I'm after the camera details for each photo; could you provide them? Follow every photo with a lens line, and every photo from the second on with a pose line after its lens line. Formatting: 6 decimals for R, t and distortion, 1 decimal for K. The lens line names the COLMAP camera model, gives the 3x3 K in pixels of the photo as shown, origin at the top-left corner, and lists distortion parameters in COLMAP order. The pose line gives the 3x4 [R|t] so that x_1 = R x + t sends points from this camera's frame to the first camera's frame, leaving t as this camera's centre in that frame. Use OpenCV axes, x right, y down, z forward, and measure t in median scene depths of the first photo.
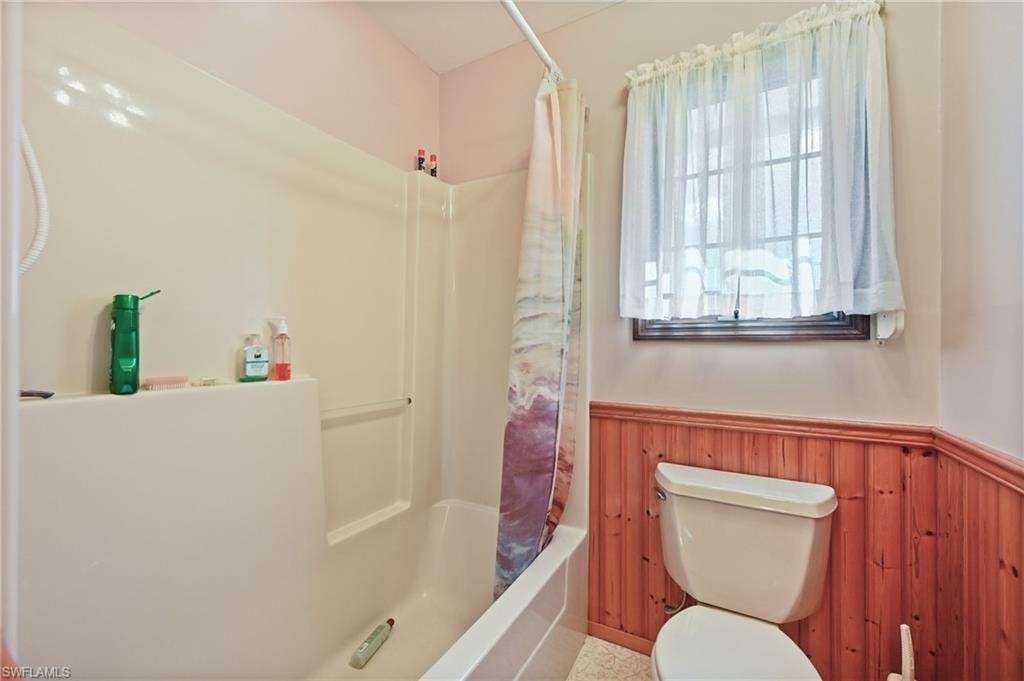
lens RADIAL K [[409.4, 0, 513.2], [0, 409.4, 336.3], [0, 0, 1]] dist [-0.001246, 0.000610]
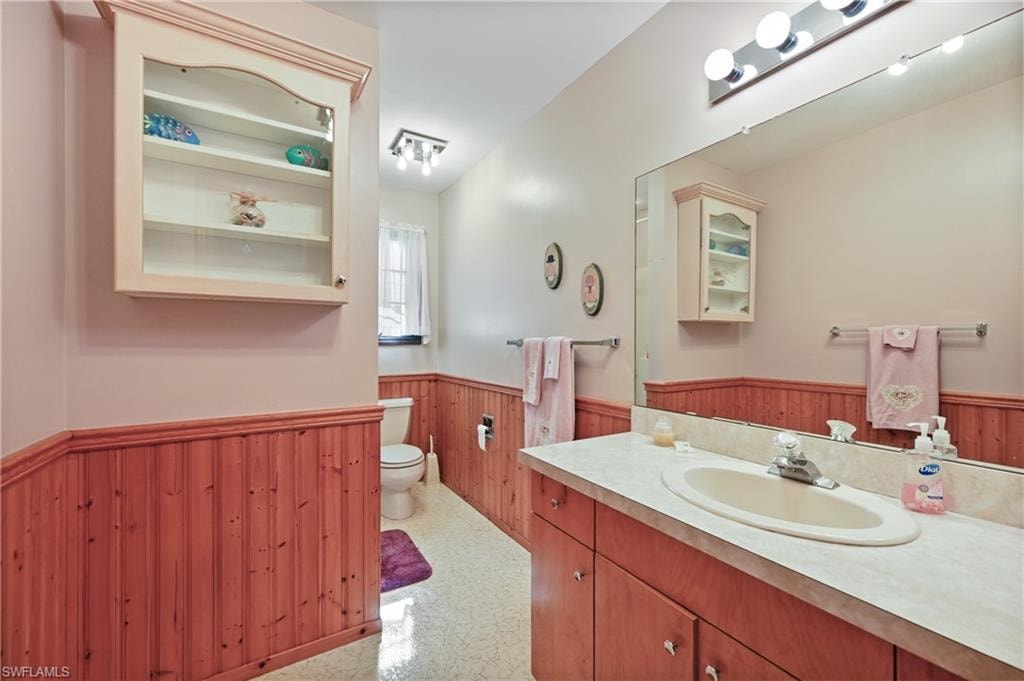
lens RADIAL K [[409.4, 0, 512.2], [0, 409.4, 340.8], [0, 0, 1]] dist [-0.001246, 0.000610]
pose [[0.487671, 0.006341, 0.873004, -1.360219], [-0.004142, 0.999979, -0.004950, -0.007052], [-0.873018, -0.001202, 0.487687, -0.987686]]
